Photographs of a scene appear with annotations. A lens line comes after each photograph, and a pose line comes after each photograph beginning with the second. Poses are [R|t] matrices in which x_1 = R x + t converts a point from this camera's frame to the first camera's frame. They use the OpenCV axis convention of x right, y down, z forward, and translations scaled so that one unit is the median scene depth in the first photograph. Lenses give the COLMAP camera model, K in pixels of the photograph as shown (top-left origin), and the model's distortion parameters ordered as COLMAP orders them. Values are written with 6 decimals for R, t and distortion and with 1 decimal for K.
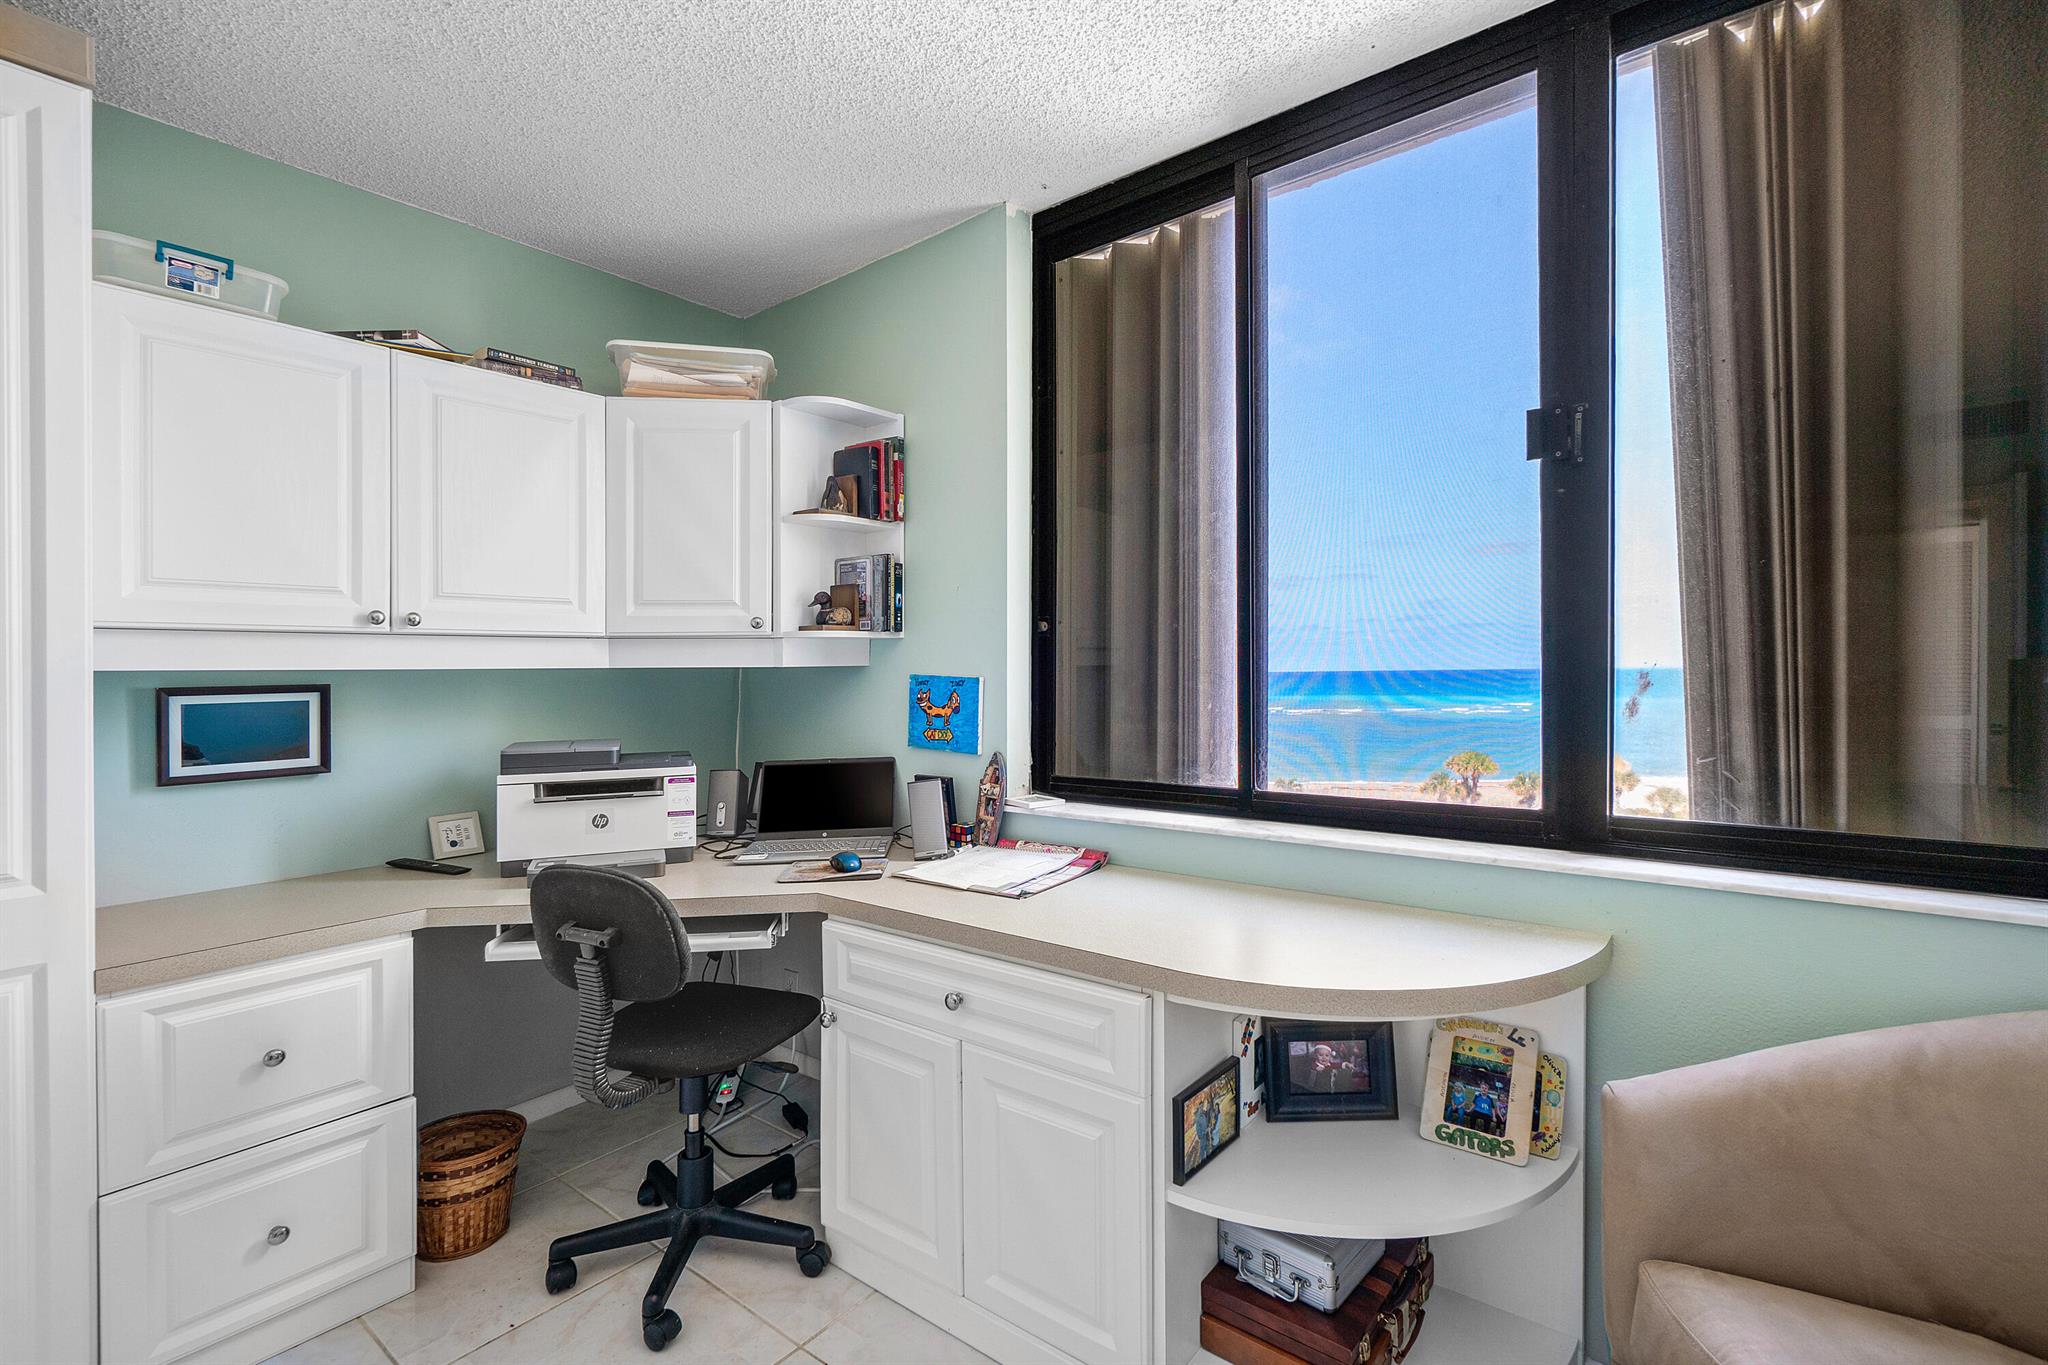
lens RADIAL K [[917.7, 0, 1006.8], [0, 917.7, 692.5], [0, 0, 1]] dist [-0.003808, -0.000292]
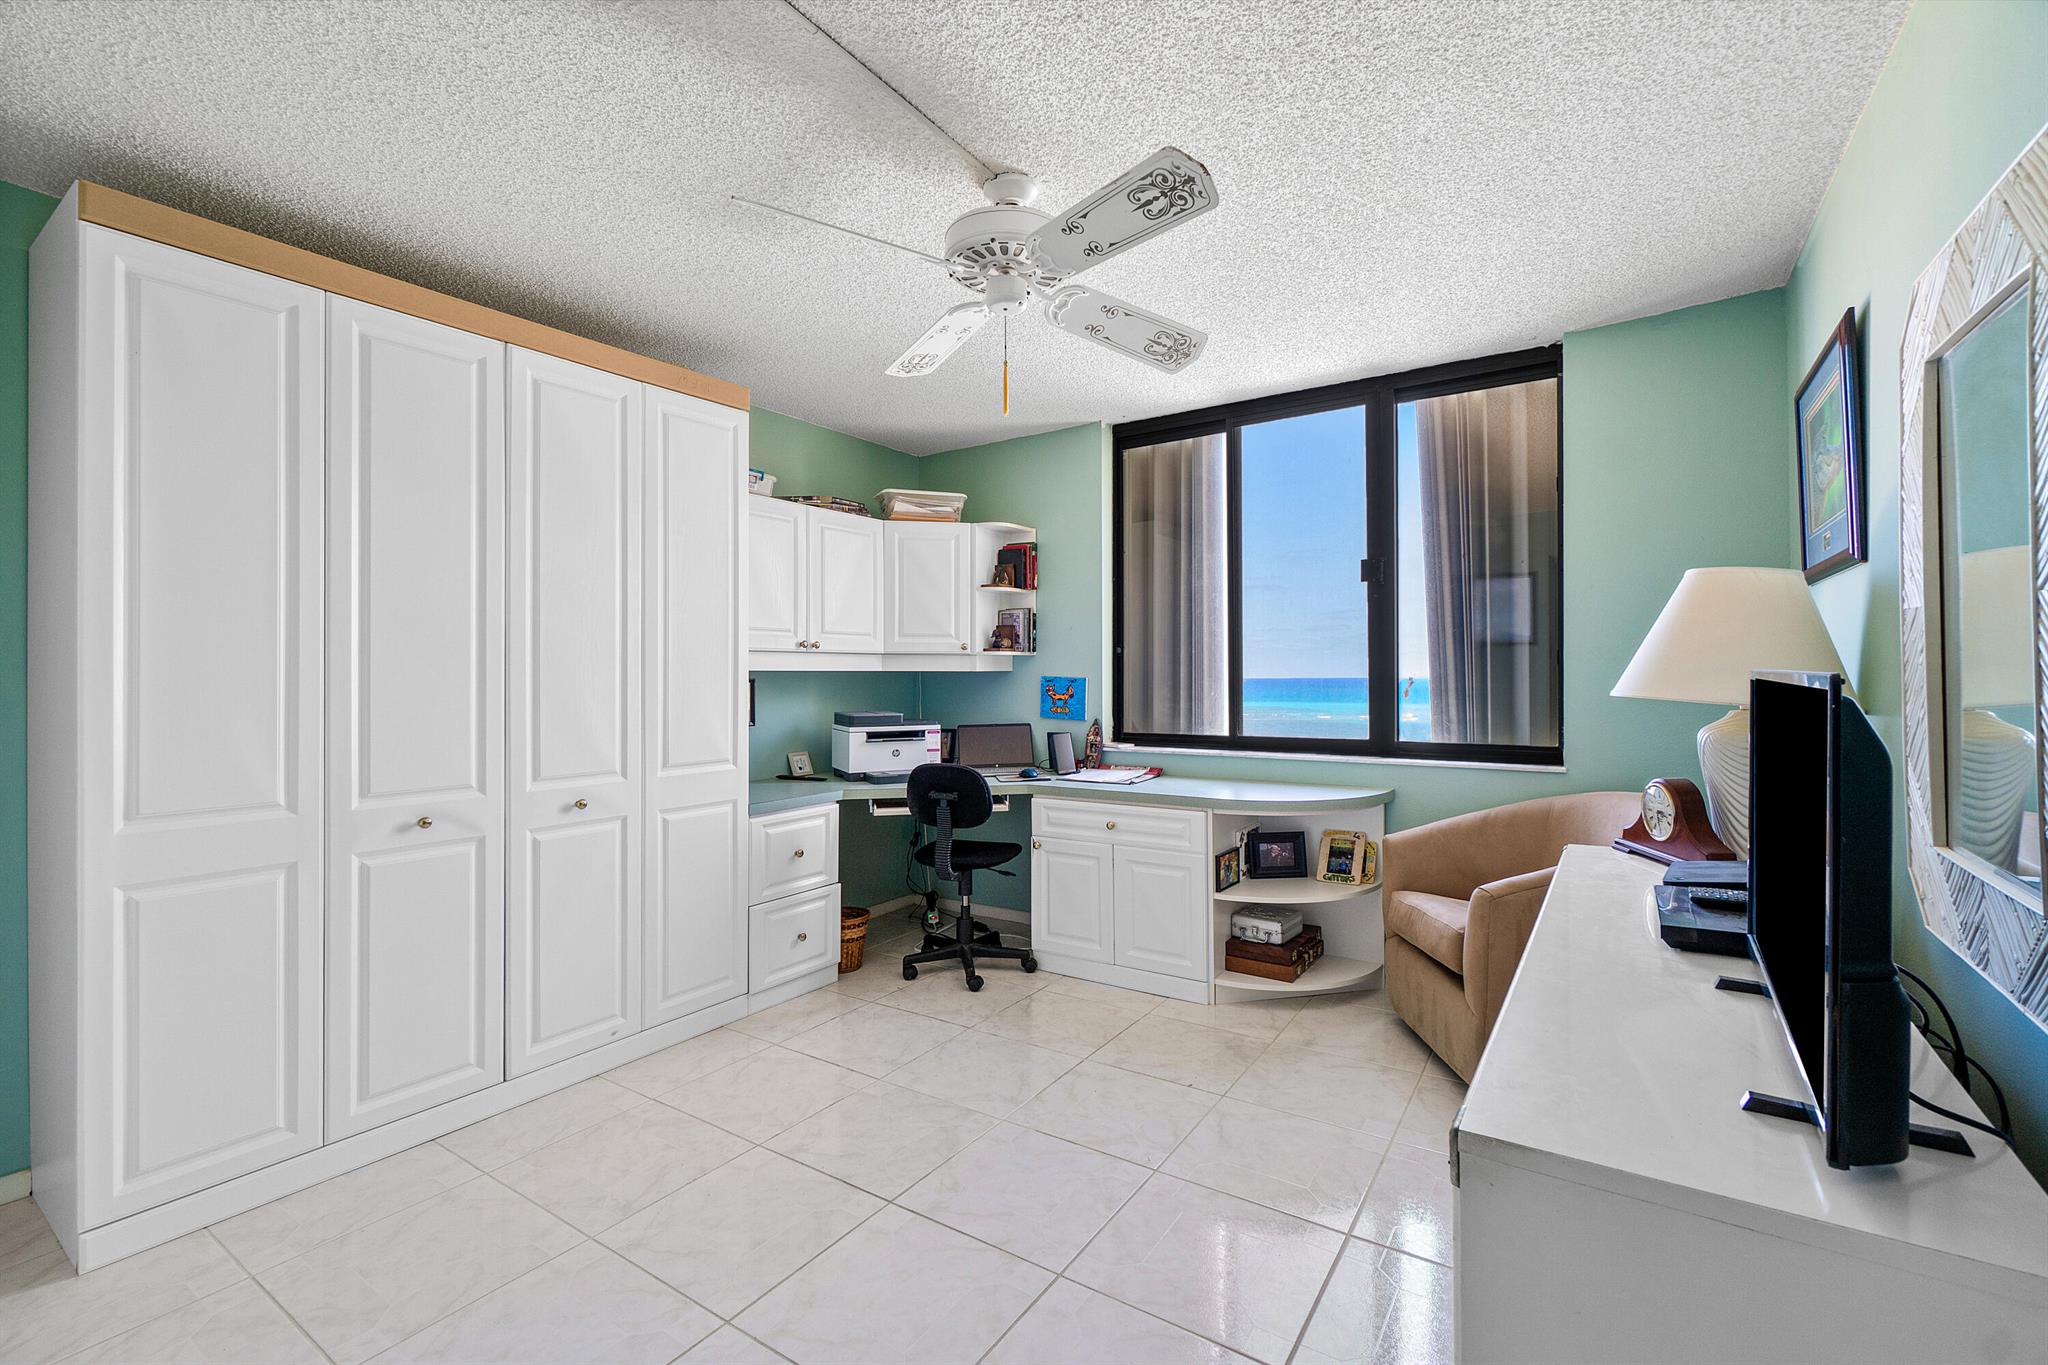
lens RADIAL K [[917.7, 0, 1031.7], [0, 917.7, 669.1], [0, 0, 1]] dist [-0.003808, -0.000292]
pose [[0.993394, 0.009092, 0.114392, -0.423039], [-0.005287, 0.999424, -0.033527, 0.033776], [-0.114631, 0.032701, 0.992870, -0.979678]]
